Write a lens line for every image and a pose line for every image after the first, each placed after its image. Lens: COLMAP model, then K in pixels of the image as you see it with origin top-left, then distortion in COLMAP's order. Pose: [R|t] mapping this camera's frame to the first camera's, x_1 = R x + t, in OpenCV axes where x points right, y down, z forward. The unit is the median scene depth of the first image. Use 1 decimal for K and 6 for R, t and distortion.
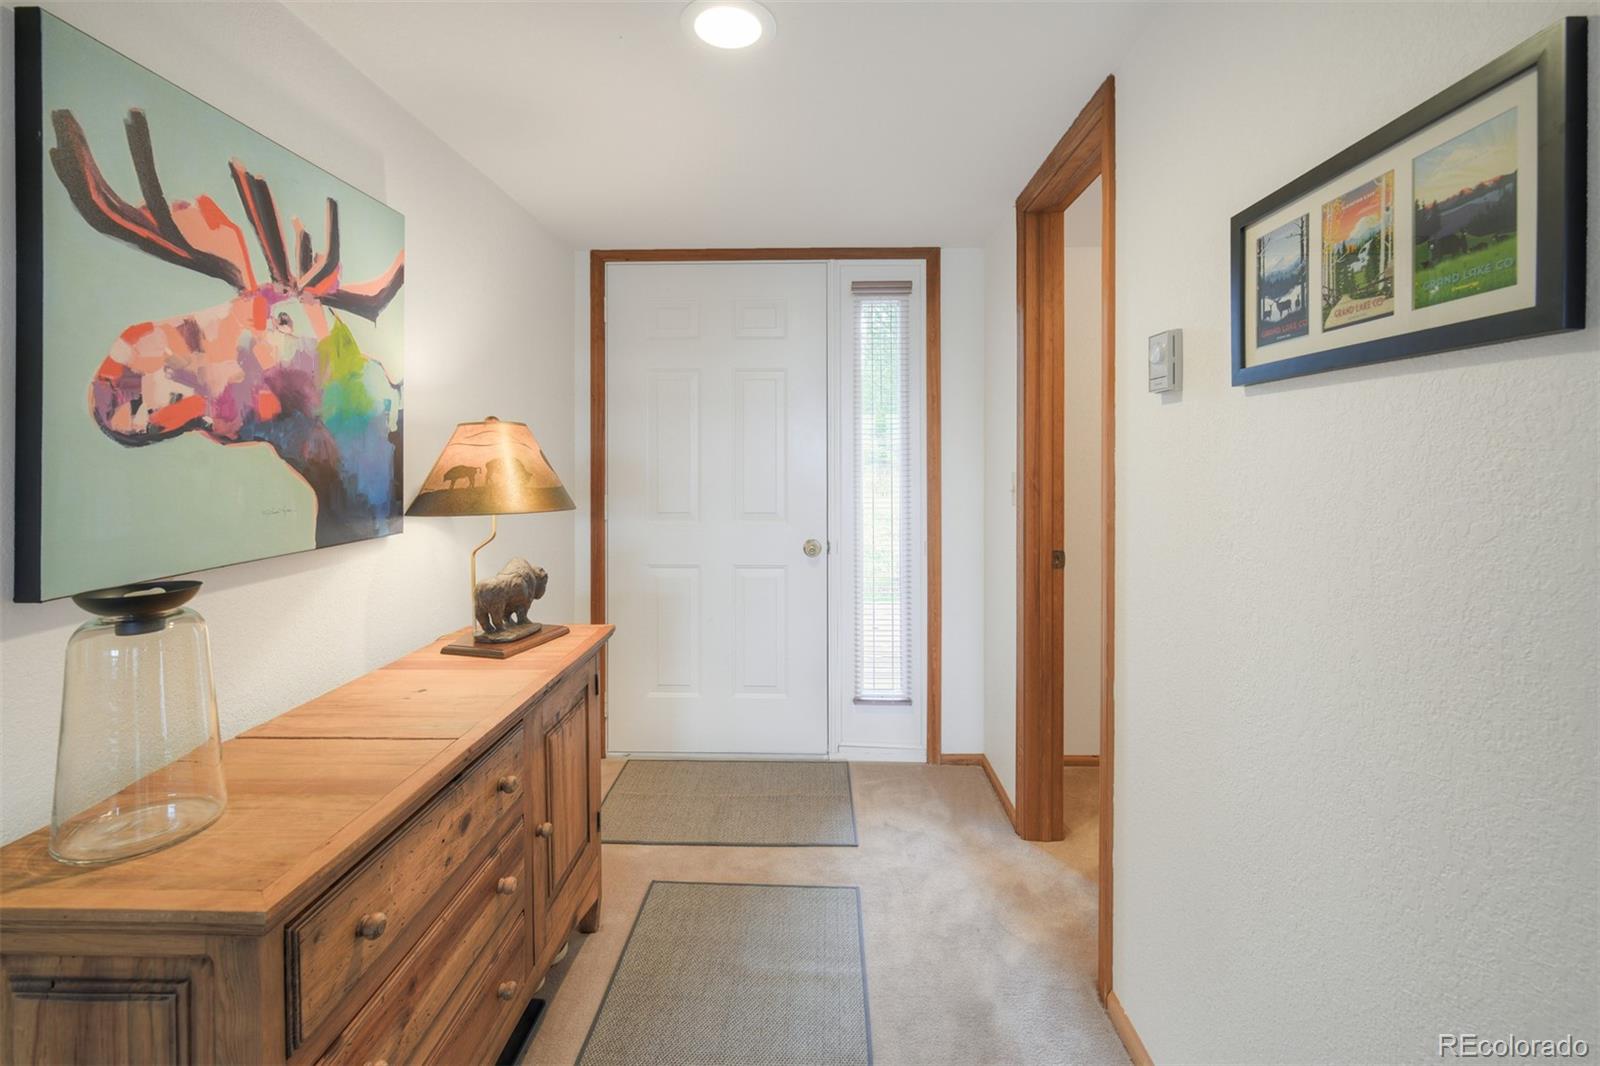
lens RADIAL K [[685.9, 0, 817.2], [0, 685.9, 463.4], [0, 0, 1]] dist [-0.002937, -0.001078]
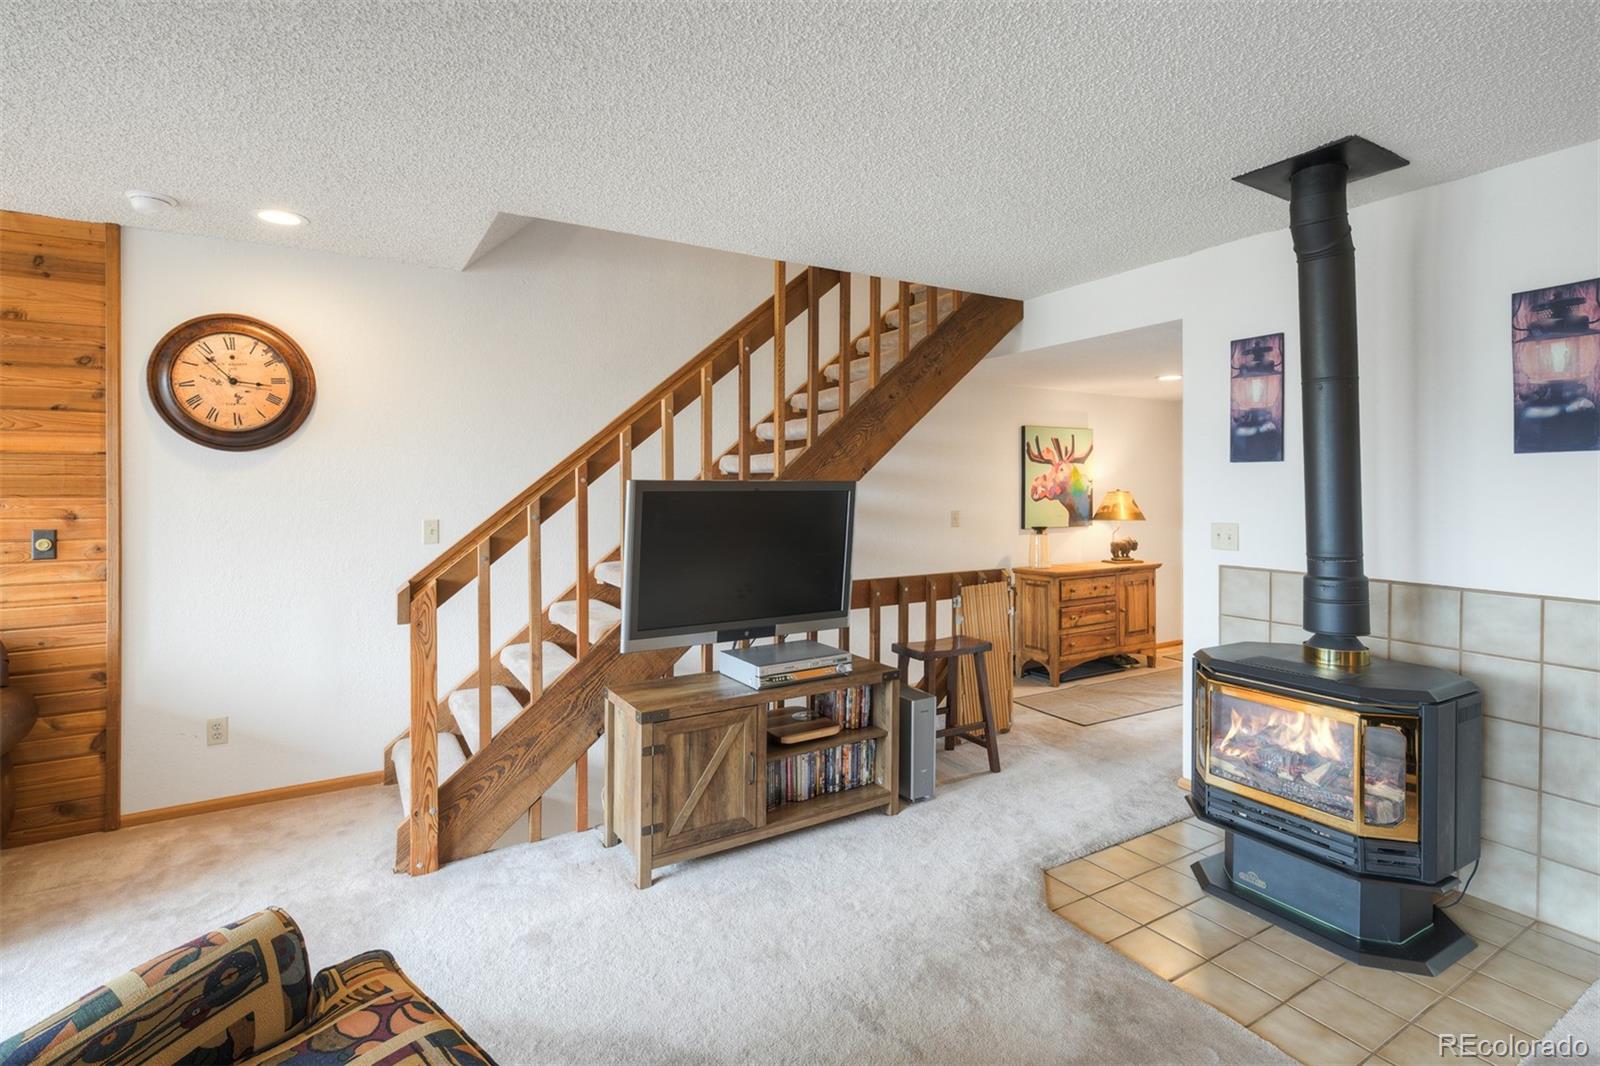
lens RADIAL K [[798.3, 0, 793.6], [0, 798.3, 490.7], [0, 0, 1]] dist [0.000808, -0.000996]
pose [[0.535890, 0.002161, -0.844285, 2.307409], [-0.001580, 0.999998, 0.001557, -0.085104], [0.844286, 0.000500, 0.535893, -2.808571]]
